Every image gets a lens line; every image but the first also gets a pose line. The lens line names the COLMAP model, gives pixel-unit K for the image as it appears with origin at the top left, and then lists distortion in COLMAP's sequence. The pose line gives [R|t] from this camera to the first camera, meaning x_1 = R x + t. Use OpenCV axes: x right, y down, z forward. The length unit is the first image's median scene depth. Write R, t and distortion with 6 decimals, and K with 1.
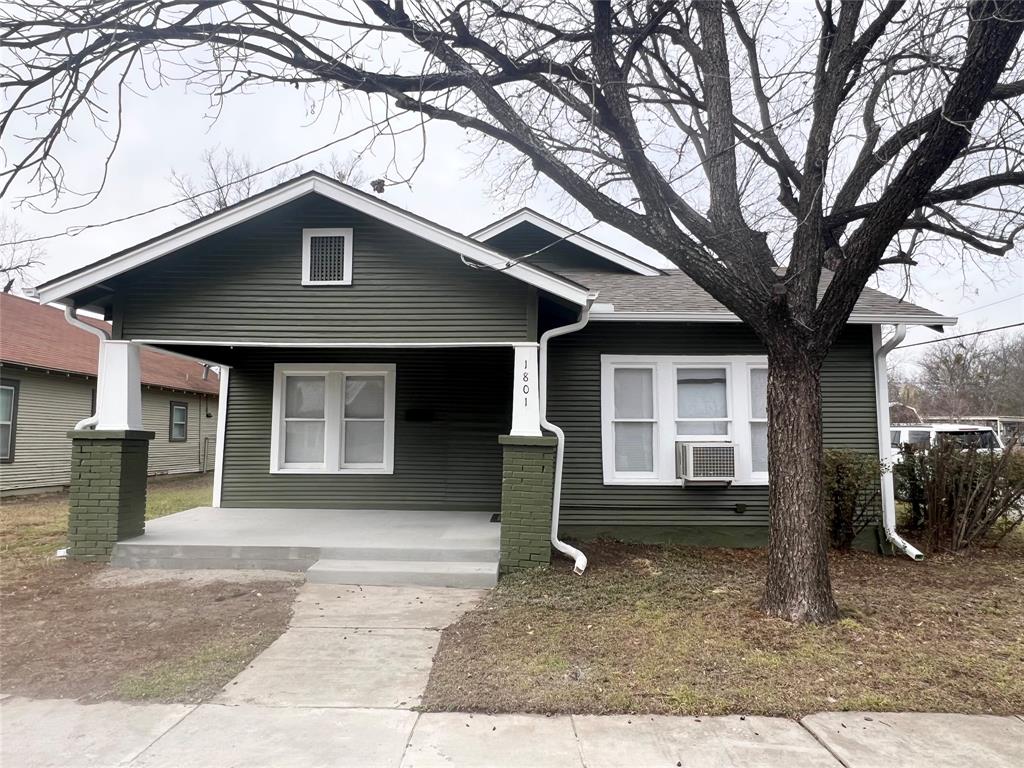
lens RADIAL K [[649.6, 0, 512.0], [0, 649.6, 384.0], [0, 0, 1]] dist [-0.005001, -0.001406]
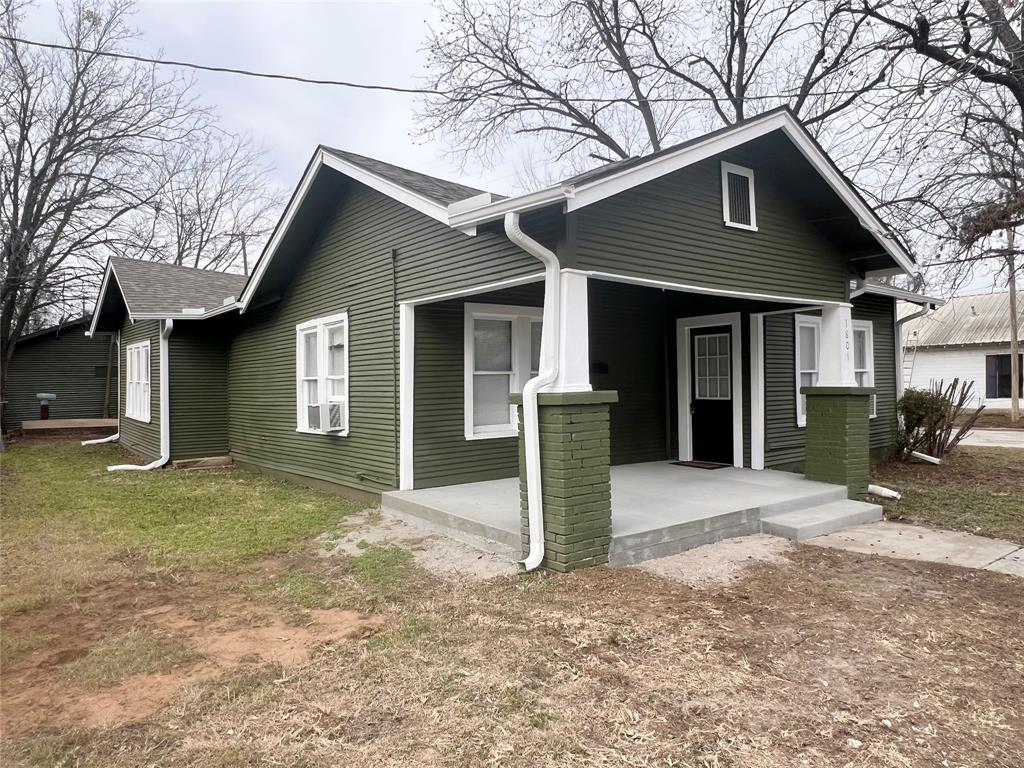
lens RADIAL K [[672.4, 0, 512.0], [0, 672.4, 384.0], [0, 0, 1]] dist [0.007193, 0.001347]
pose [[0.780311, -0.020231, 0.625065, -1.109208], [-0.031905, 0.996887, 0.072095, 0.008875], [-0.624577, -0.076199, 0.777237, 0.429662]]
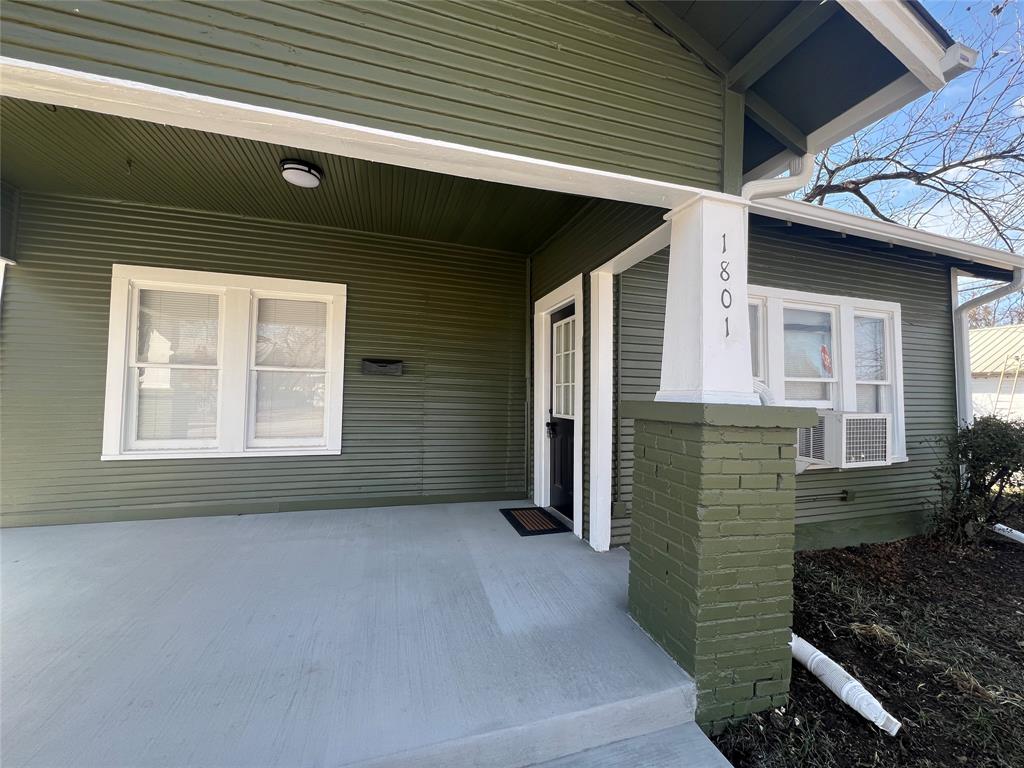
lens RADIAL K [[406.0, 0, 512.0], [0, 406.0, 384.0], [0, 0, 1]] dist [0.001825, -0.000122]
pose [[0.950869, 0.019194, 0.308997, -0.193224], [-0.036366, 0.998091, 0.049911, 0.055027], [-0.307449, -0.058696, 0.949753, 0.742272]]
